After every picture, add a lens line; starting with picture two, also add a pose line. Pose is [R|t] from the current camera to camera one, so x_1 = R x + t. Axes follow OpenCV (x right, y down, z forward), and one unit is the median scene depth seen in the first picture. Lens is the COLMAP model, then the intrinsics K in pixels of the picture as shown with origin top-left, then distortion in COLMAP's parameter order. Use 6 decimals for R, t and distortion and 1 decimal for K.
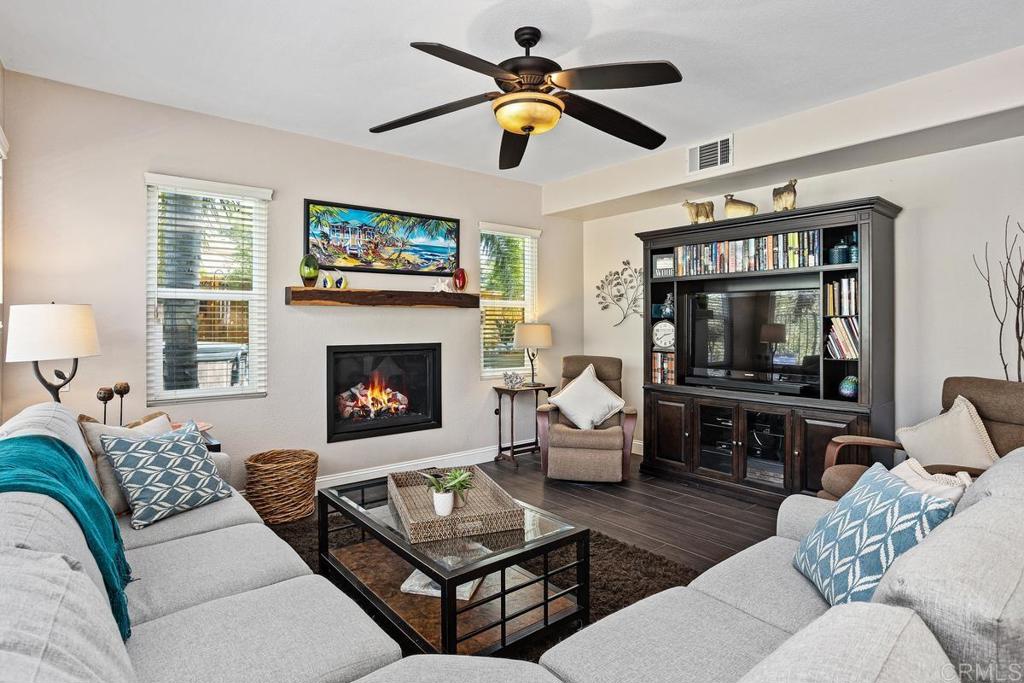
lens RADIAL K [[555.1, 0, 488.3], [0, 555.1, 306.9], [0, 0, 1]] dist [0.036734, 0.001257]
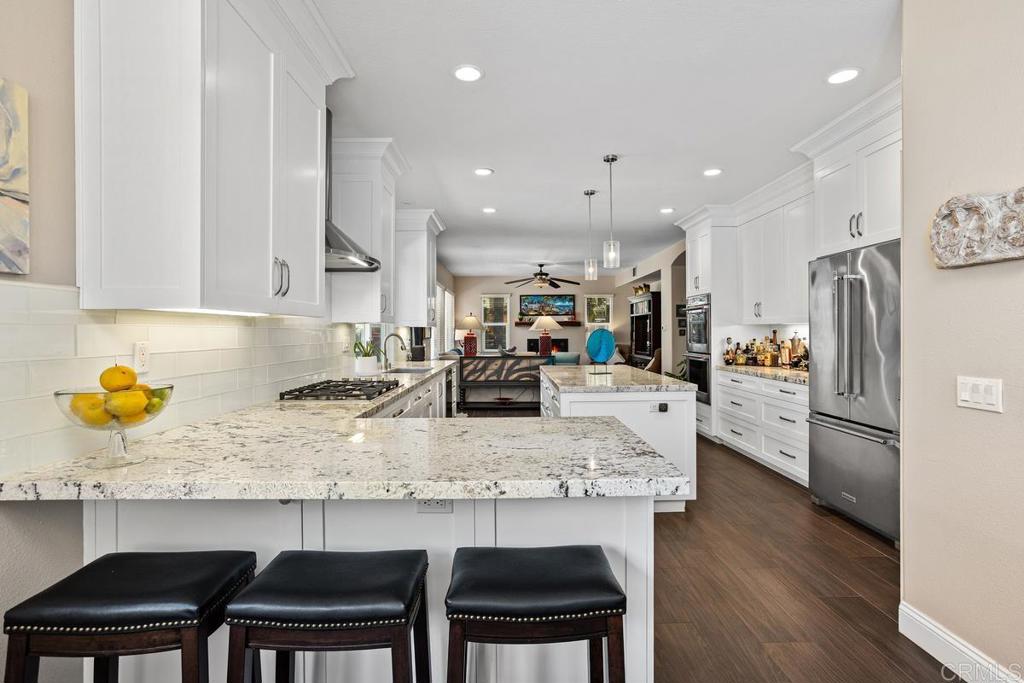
lens RADIAL K [[497.6, 0, 513.4], [0, 497.6, 337.2], [0, 0, 1]] dist [-0.000807, 0.000484]
pose [[0.801041, -0.003115, -0.598601, 1.308433], [0.026802, 0.999170, 0.030666, -0.029715], [0.598009, -0.040609, 0.800460, -1.316835]]
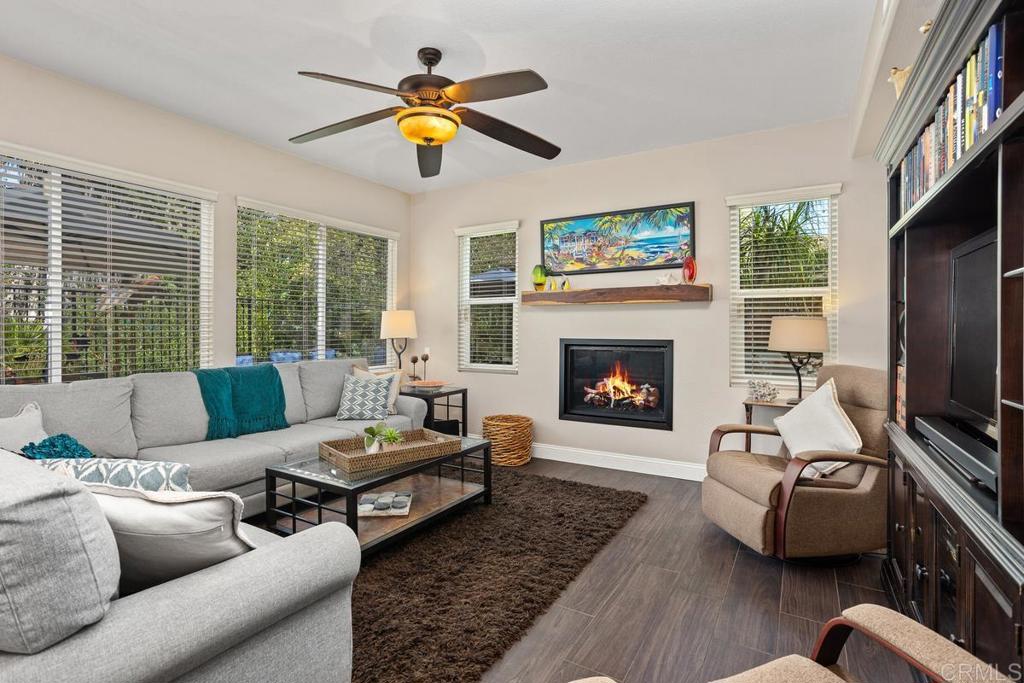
lens RADIAL K [[497.6, 0, 516.1], [0, 497.6, 342.7], [0, 0, 1]] dist [-0.000807, 0.000484]
pose [[0.395392, 0.030632, -0.918001, 0.620710], [0.030848, 0.998437, 0.046602, 0.024739], [0.917994, -0.046745, 0.393830, 0.443131]]
